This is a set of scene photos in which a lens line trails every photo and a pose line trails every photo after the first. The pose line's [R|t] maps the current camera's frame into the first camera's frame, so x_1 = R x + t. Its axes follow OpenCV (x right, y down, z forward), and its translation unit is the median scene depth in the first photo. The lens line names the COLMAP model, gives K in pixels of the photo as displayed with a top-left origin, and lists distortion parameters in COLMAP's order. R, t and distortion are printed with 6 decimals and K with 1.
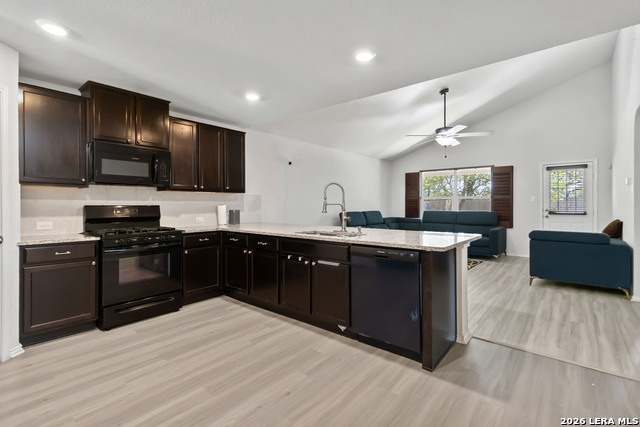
lens RADIAL K [[298.5, 0, 324.3], [0, 298.5, 205.2], [0, 0, 1]] dist [0.000396, -0.000071]
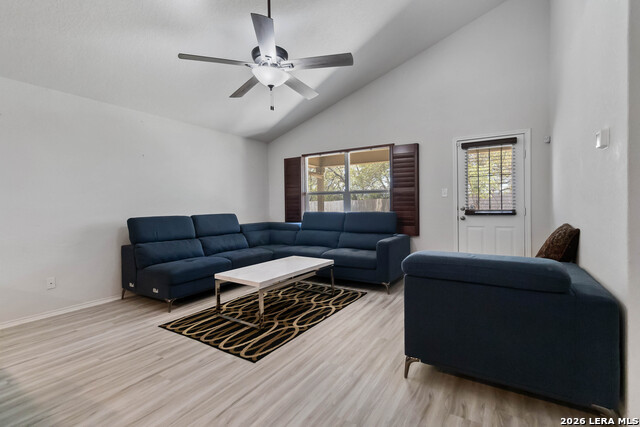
lens RADIAL K [[299.3, 0, 323.6], [0, 299.3, 207.7], [0, 0, 1]] dist [0.000801, 0.000208]
pose [[0.989242, -0.014129, 0.145602, 0.562600], [0.013494, 0.999895, 0.005346, 0.010328], [-0.145662, -0.003324, 0.989329, 0.636009]]
